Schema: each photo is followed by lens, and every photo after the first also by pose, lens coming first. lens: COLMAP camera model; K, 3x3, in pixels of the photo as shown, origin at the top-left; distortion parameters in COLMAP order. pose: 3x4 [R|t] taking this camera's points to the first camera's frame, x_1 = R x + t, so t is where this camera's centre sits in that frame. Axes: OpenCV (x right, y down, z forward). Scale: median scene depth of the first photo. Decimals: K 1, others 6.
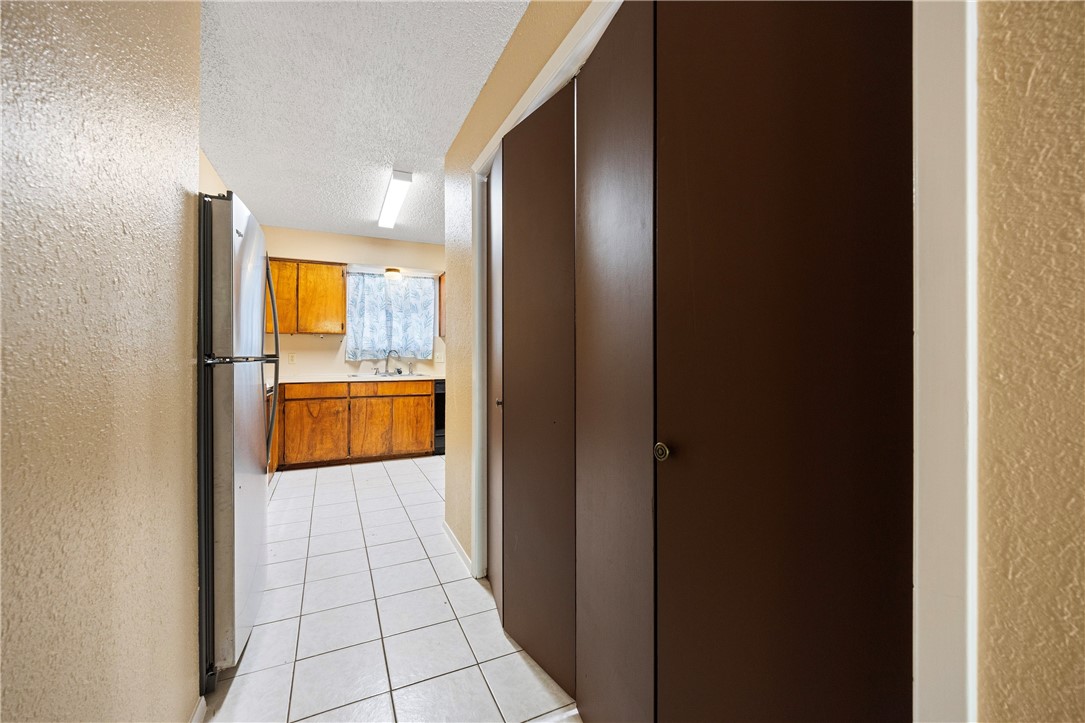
lens RADIAL K [[437.0, 0, 547.7], [0, 437.0, 352.8], [0, 0, 1]] dist [0.001596, -0.000377]
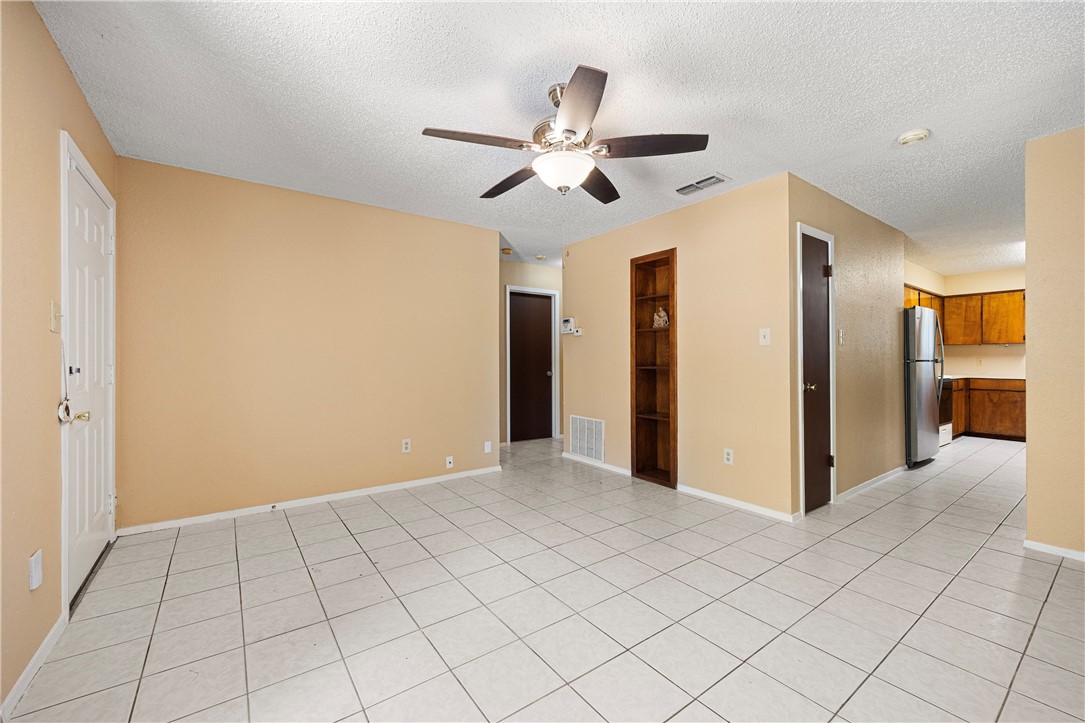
lens RADIAL K [[437.0, 0, 544.0], [0, 437.0, 356.1], [0, 0, 1]] dist [0.001596, -0.000377]
pose [[0.179643, -0.007143, -0.983706, 0.608095], [0.003965, 0.999971, -0.006537, -0.002457], [0.983724, -0.002727, 0.179666, -0.702926]]
